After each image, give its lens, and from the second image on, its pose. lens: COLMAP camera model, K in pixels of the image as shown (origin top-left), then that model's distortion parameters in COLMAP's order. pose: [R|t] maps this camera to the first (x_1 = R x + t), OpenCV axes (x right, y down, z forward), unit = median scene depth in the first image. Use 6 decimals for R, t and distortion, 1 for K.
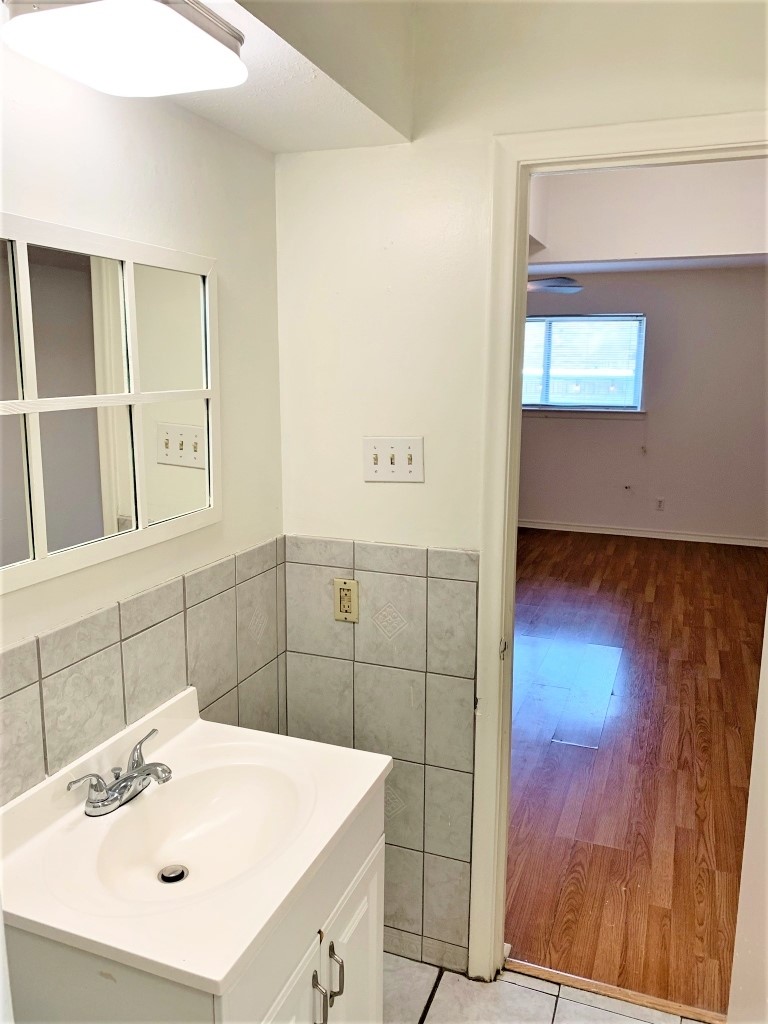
lens RADIAL K [[787.5, 0, 384.0], [0, 787.5, 512.0], [0, 0, 1]] dist [0.063757, -0.030375]
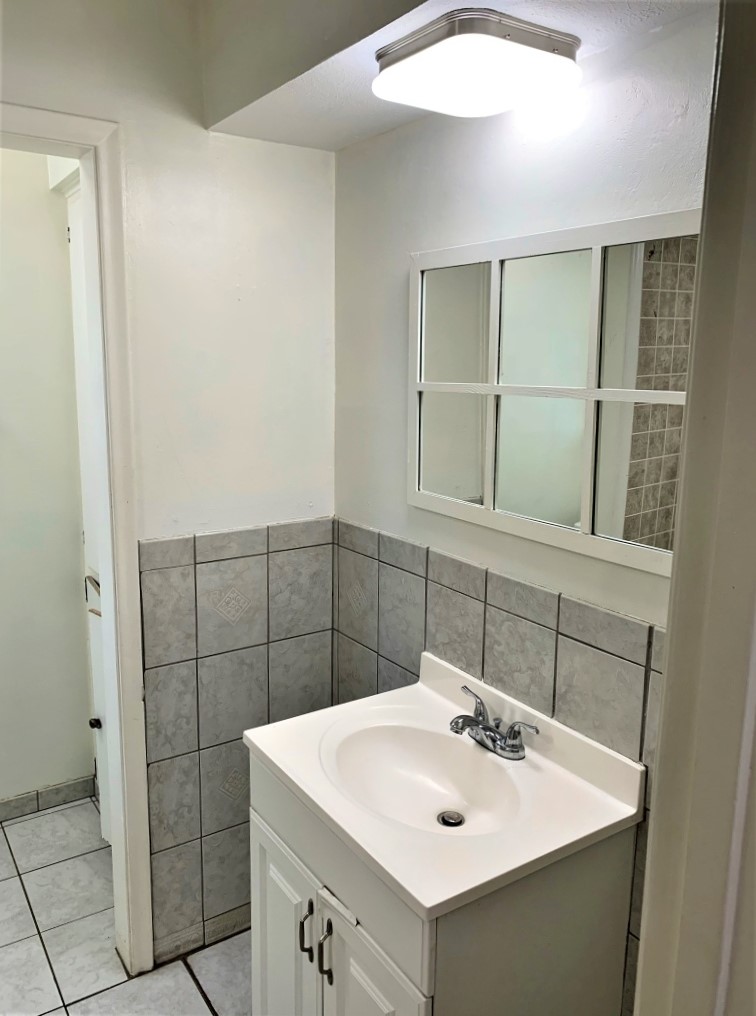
lens RADIAL K [[780.2, 0, 378.0], [0, 780.2, 508.0], [0, 0, 1]] dist [0.042472, -0.000203]
pose [[-0.568139, 0.143410, -0.810340, 0.619787], [-0.174971, 0.941133, 0.289231, -0.248830], [0.804116, 0.306110, -0.509602, 1.370080]]
